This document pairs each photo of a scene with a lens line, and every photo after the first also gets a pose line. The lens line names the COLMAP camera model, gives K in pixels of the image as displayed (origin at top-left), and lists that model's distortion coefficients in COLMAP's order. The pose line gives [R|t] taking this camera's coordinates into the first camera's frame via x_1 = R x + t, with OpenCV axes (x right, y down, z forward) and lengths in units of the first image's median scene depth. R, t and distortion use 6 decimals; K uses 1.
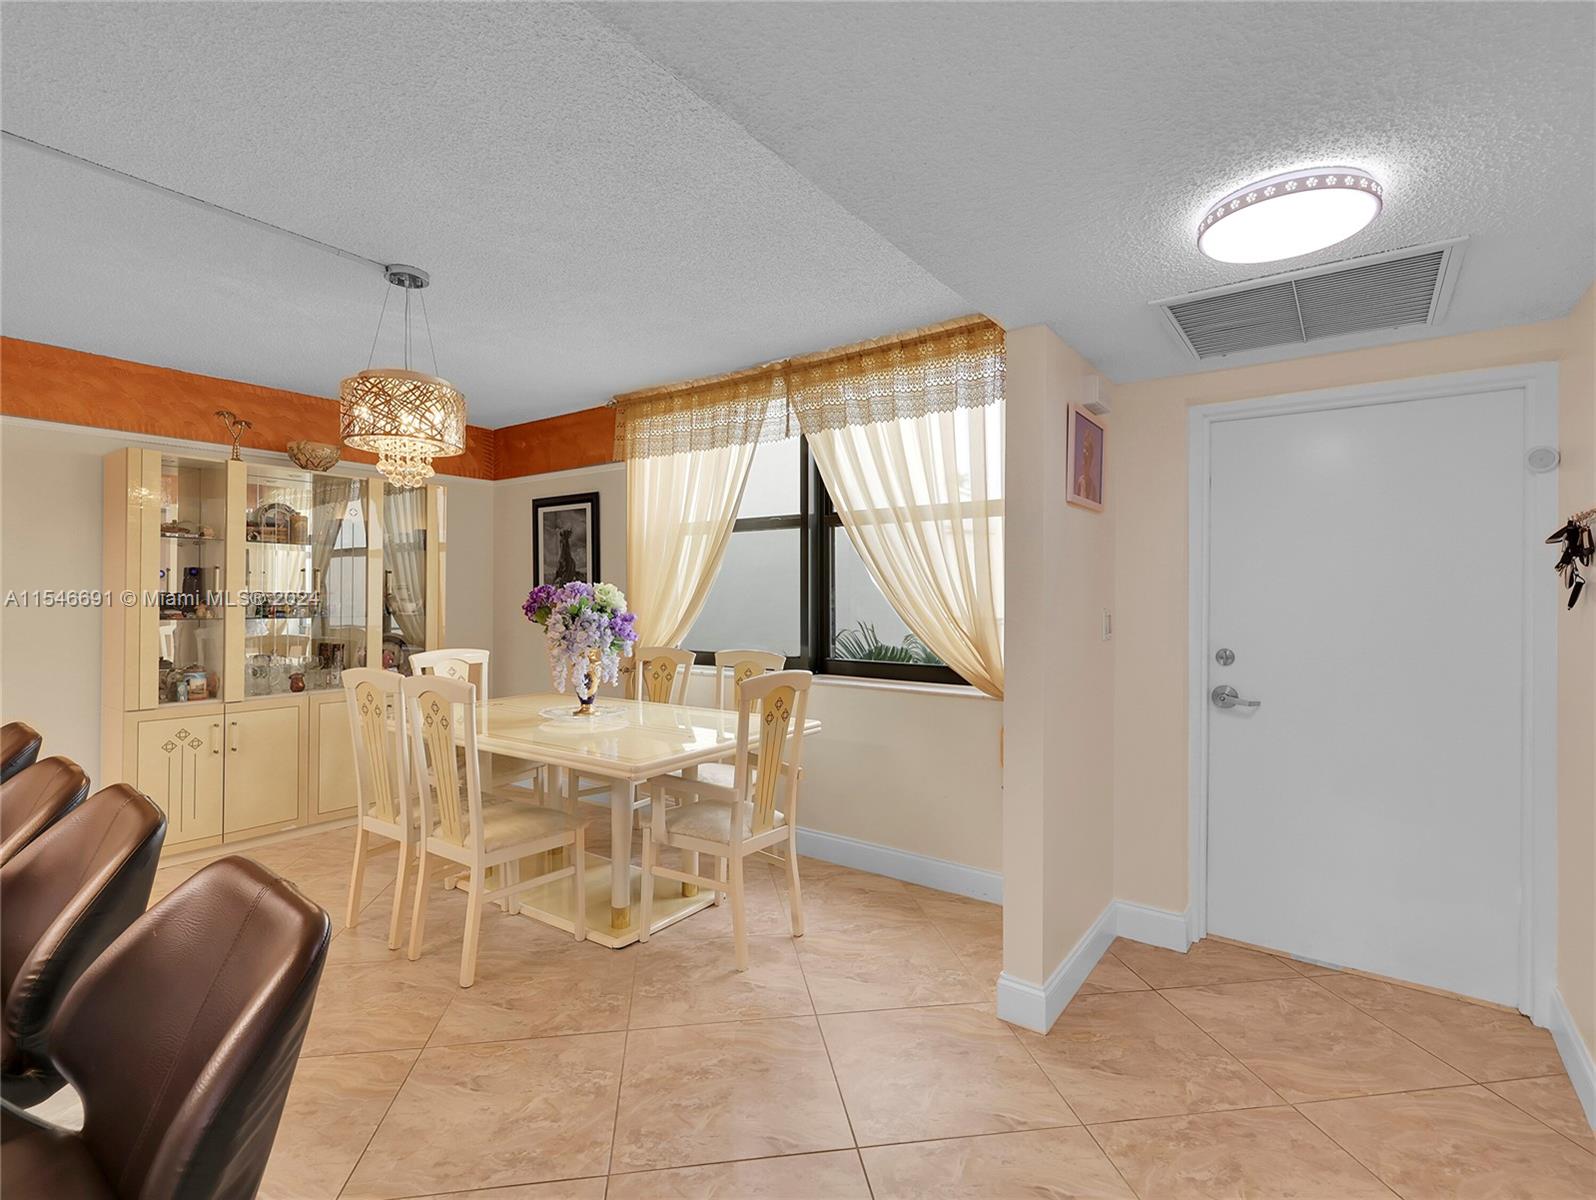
lens RADIAL K [[760.2, 0, 800.4], [0, 760.2, 600.6], [0, 0, 1]] dist [0.001346, -0.001321]
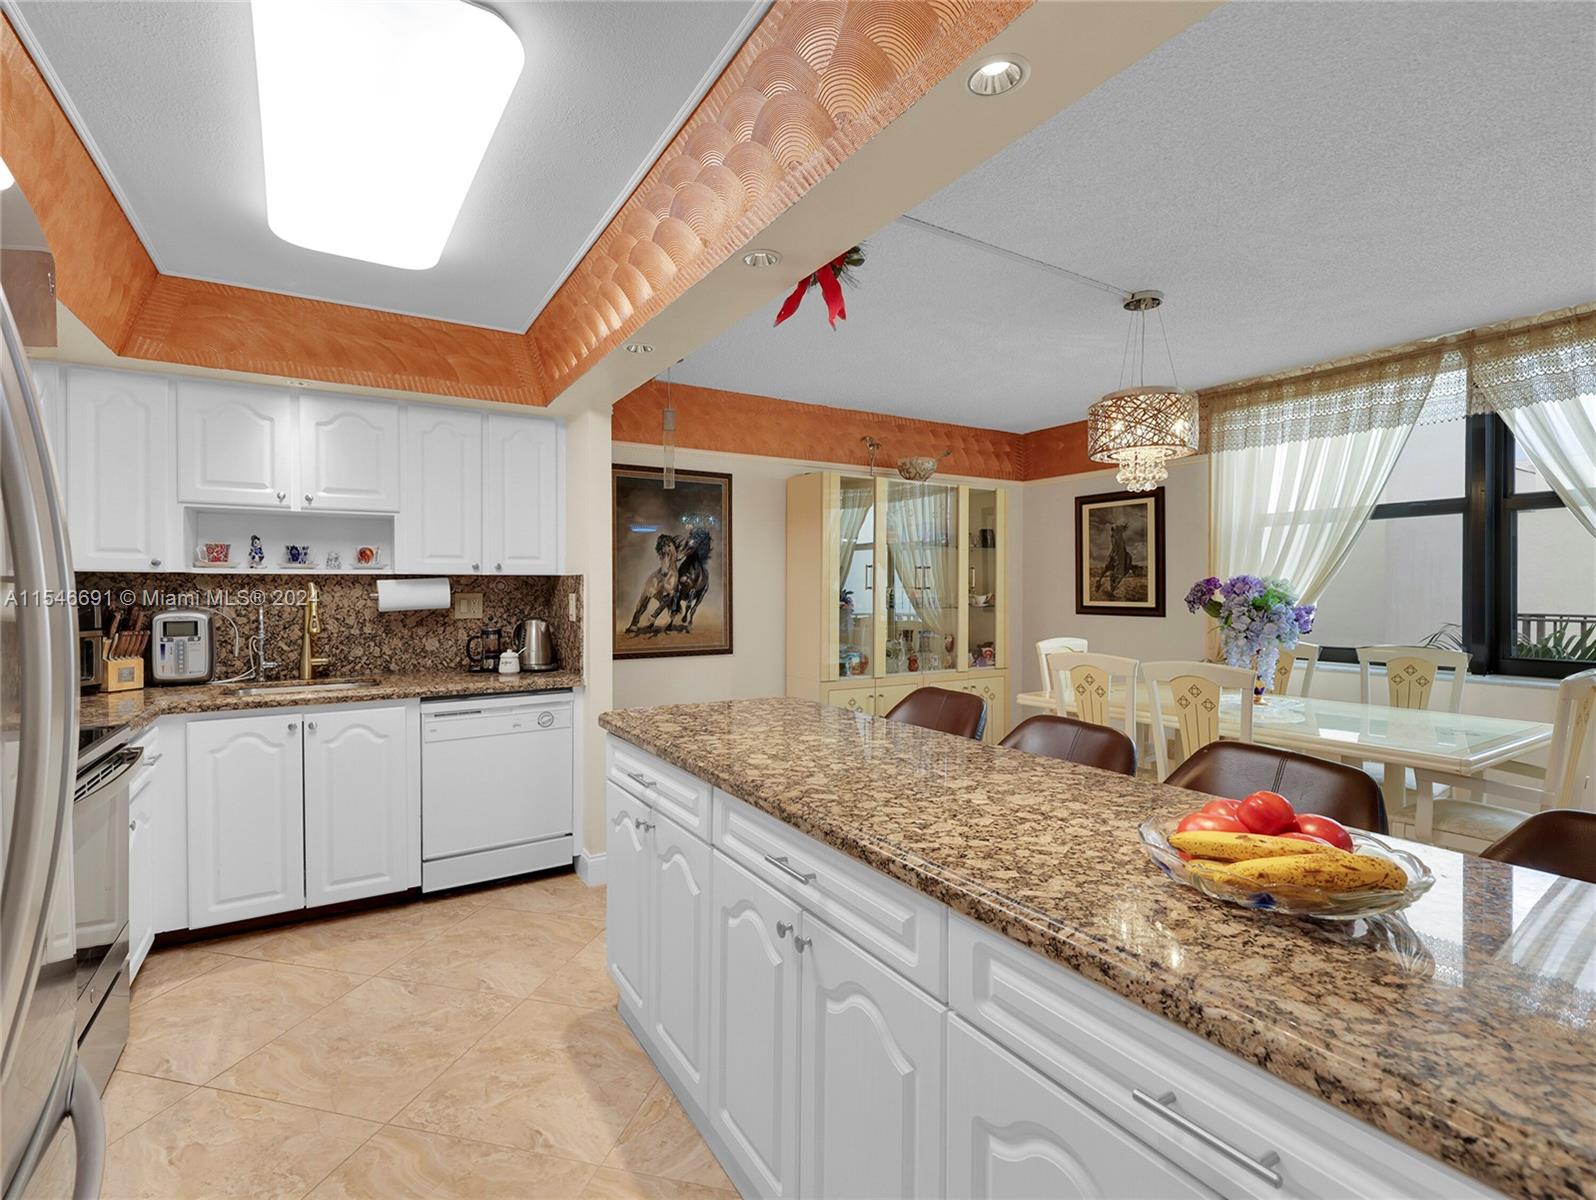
lens RADIAL K [[760.2, 0, 795.1], [0, 760.2, 596.3], [0, 0, 1]] dist [0.001346, -0.001321]
pose [[0.922134, 0.000674, -0.386870, -0.406085], [0.000884, 0.999992, 0.003849, -0.000311], [0.386869, -0.003891, 0.922126, -0.159934]]
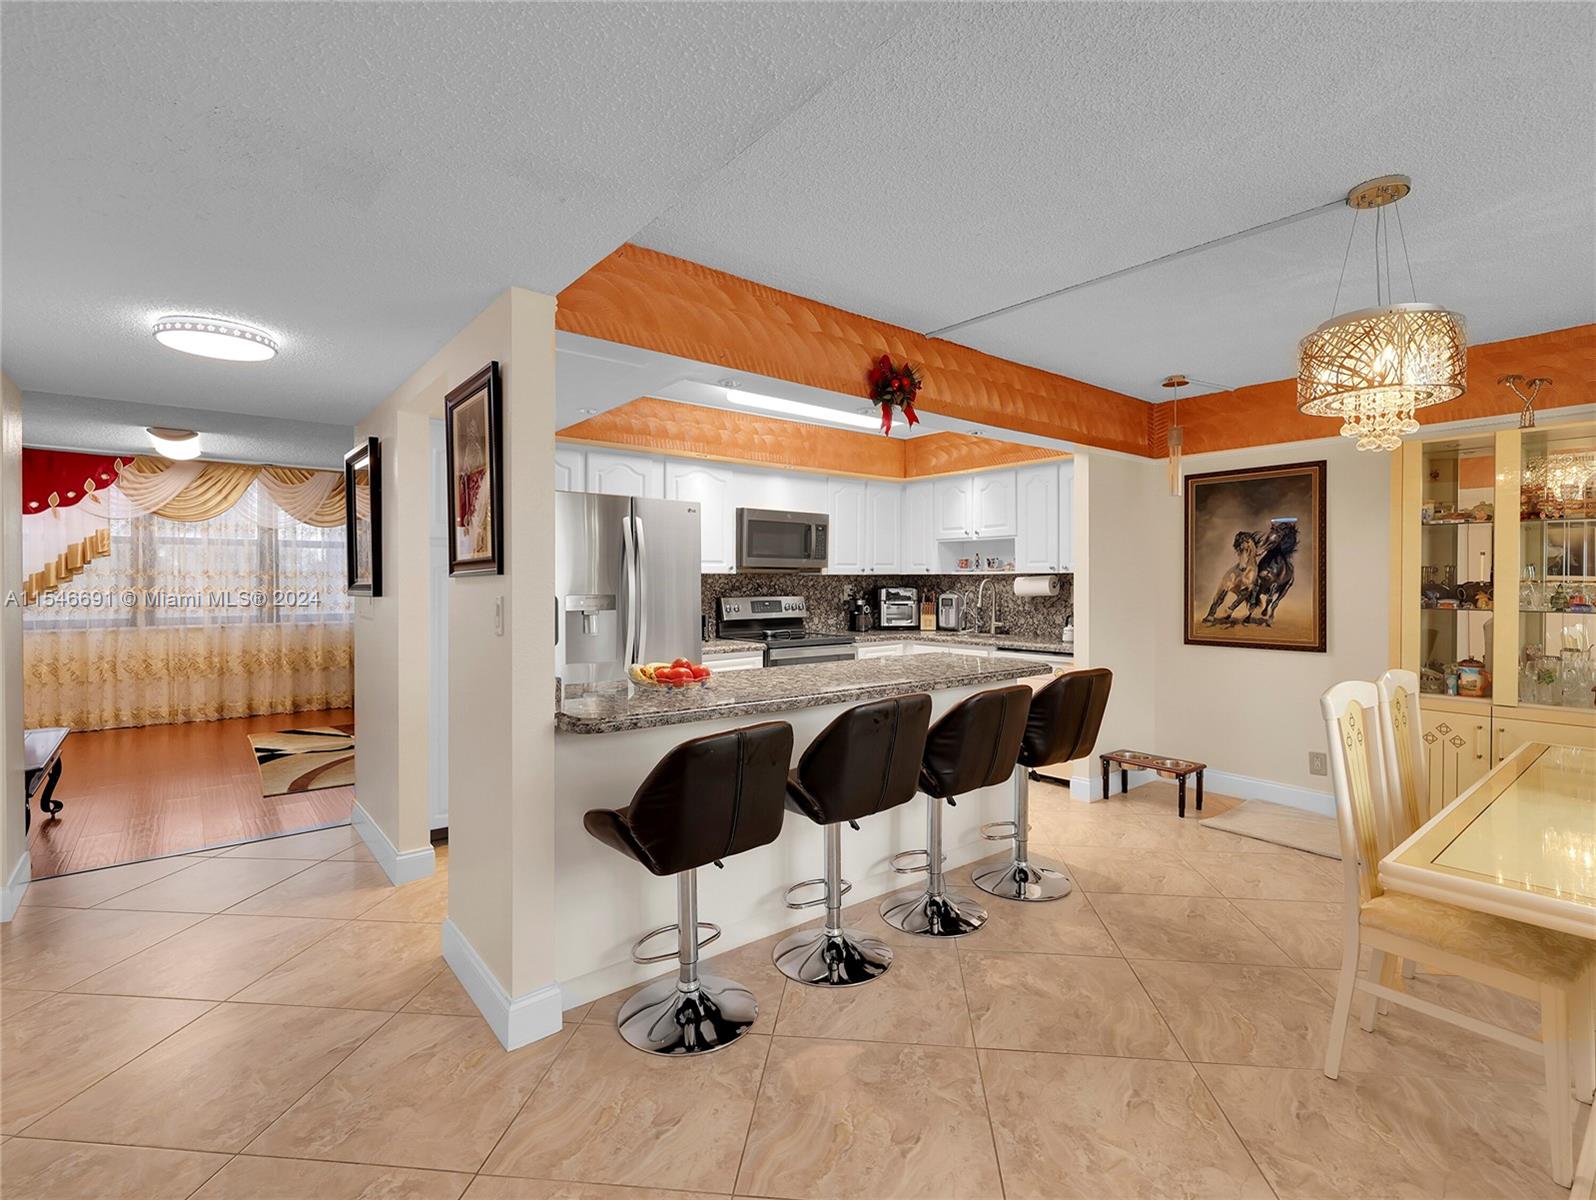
lens RADIAL K [[760.2, 0, 794.6], [0, 760.2, 580.2], [0, 0, 1]] dist [0.001346, -0.001321]
pose [[-0.268728, -0.006583, -0.963194, 0.318053], [-0.008023, 0.999957, -0.004596, -0.000522], [0.963183, 0.006493, -0.268770, 0.450151]]
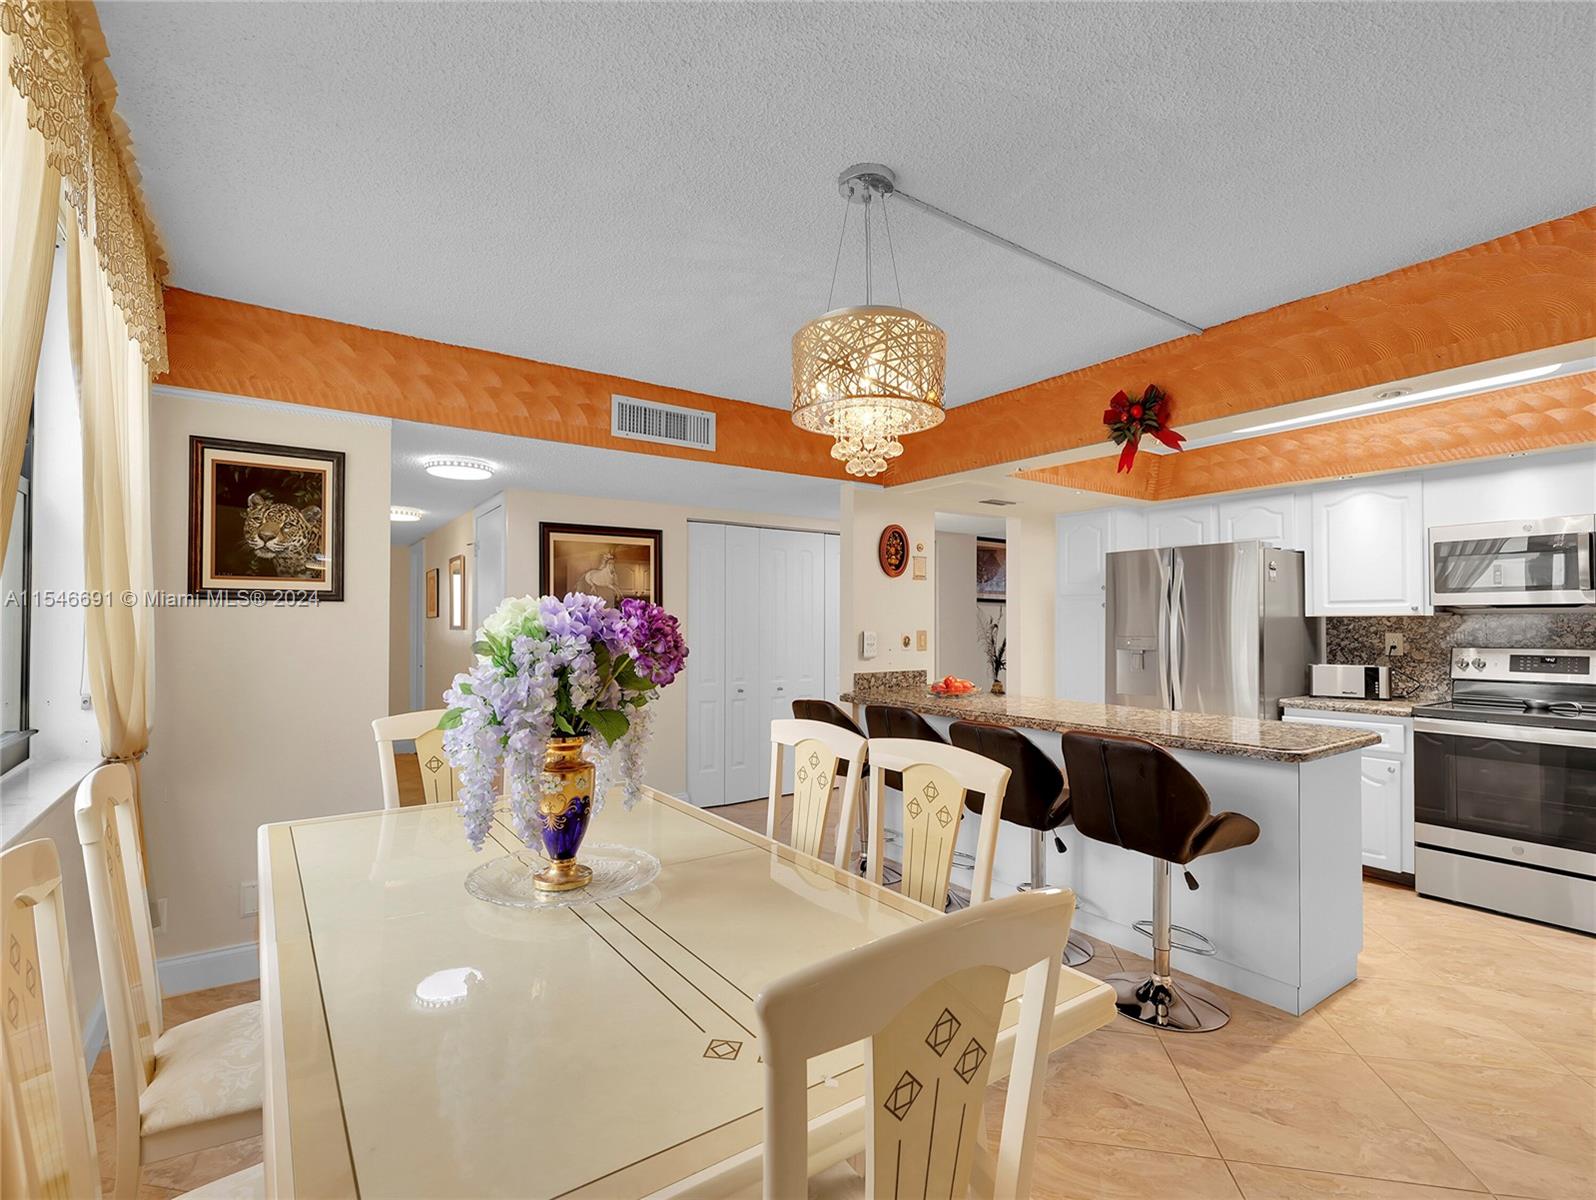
lens RADIAL K [[760.2, 0, 803.4], [0, 760.2, 614.5], [0, 0, 1]] dist [0.001346, -0.001321]
pose [[-0.942574, -0.003804, 0.333977, -0.516134], [-0.005239, 0.999981, -0.003396, -0.011272], [-0.333957, -0.004950, -0.942575, 1.238640]]
